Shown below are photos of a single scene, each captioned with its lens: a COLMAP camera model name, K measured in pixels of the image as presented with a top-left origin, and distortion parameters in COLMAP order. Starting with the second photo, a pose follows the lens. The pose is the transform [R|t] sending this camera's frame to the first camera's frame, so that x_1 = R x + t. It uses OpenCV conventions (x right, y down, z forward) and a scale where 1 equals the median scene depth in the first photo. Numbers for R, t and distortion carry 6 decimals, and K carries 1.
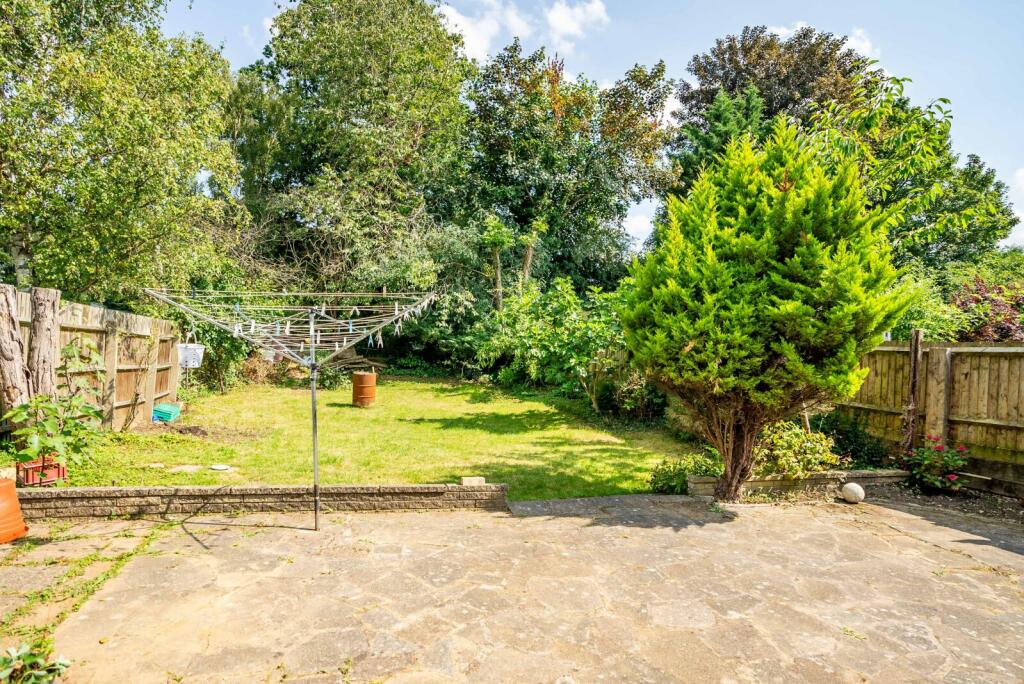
lens RADIAL K [[515.8, 0, 531.9], [0, 515.8, 343.1], [0, 0, 1]] dist [-0.020358, 0.000119]
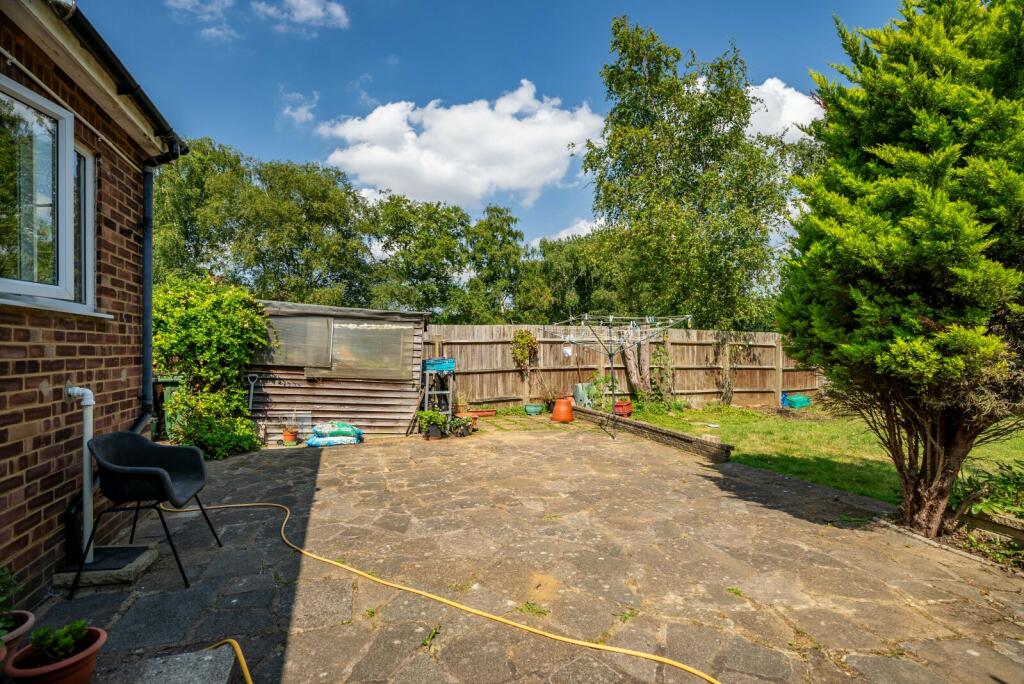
lens RADIAL K [[515.8, 0, 531.9], [0, 515.8, 343.1], [0, 0, 1]] dist [-0.020358, 0.000119]
pose [[0.010636, -0.065118, -0.997821, 1.330121], [0.027203, 0.997527, -0.064809, 0.105675], [0.999573, -0.026454, 0.012381, 0.584688]]
